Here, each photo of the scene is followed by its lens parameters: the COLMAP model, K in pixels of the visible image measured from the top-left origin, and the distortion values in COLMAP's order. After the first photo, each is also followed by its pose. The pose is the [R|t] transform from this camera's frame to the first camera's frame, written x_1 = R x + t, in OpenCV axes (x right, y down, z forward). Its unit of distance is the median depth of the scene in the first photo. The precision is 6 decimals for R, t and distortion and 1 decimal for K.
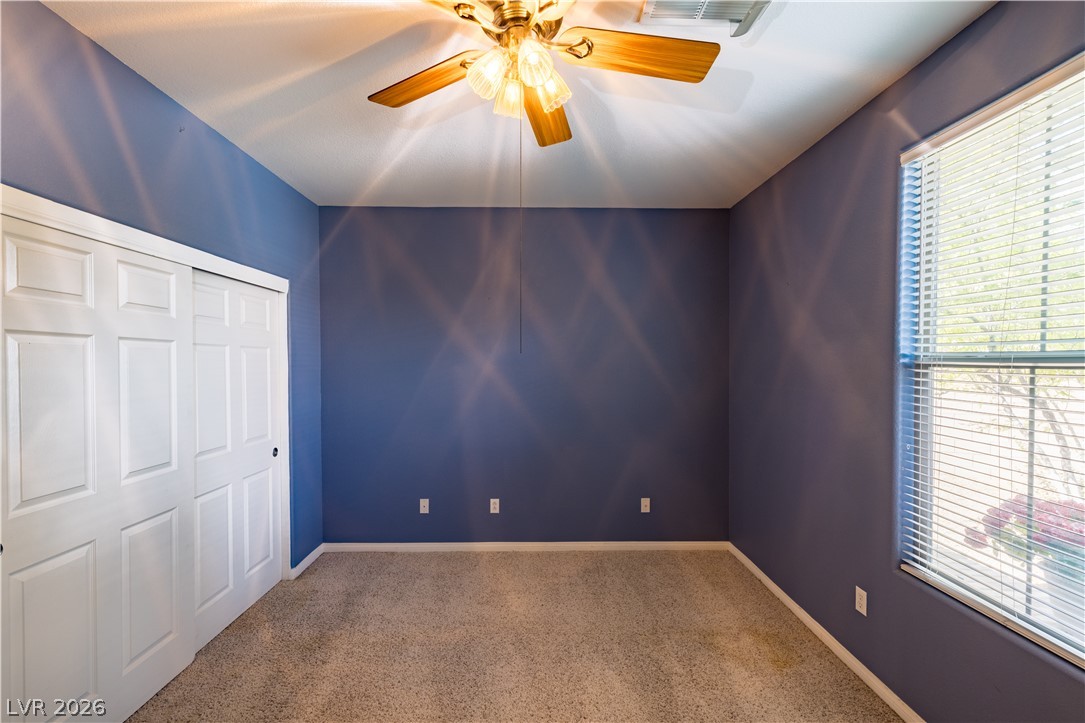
lens RADIAL K [[462.6, 0, 542.5], [0, 462.6, 364.3], [0, 0, 1]] dist [0.003045, 0.000285]
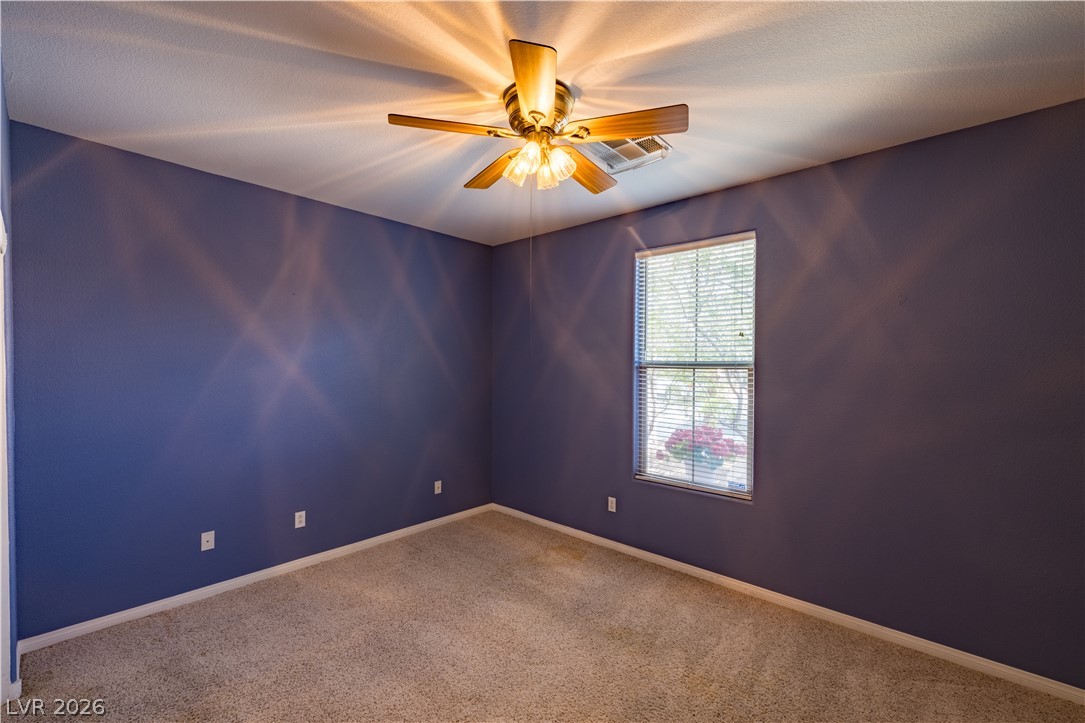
lens RADIAL K [[462.6, 0, 545.5], [0, 462.6, 362.2], [0, 0, 1]] dist [0.003045, 0.000285]
pose [[0.674458, 0.007901, 0.738271, -0.556576], [-0.002760, 0.999963, -0.008180, -0.001388], [-0.738308, 0.003480, 0.674455, 0.018197]]
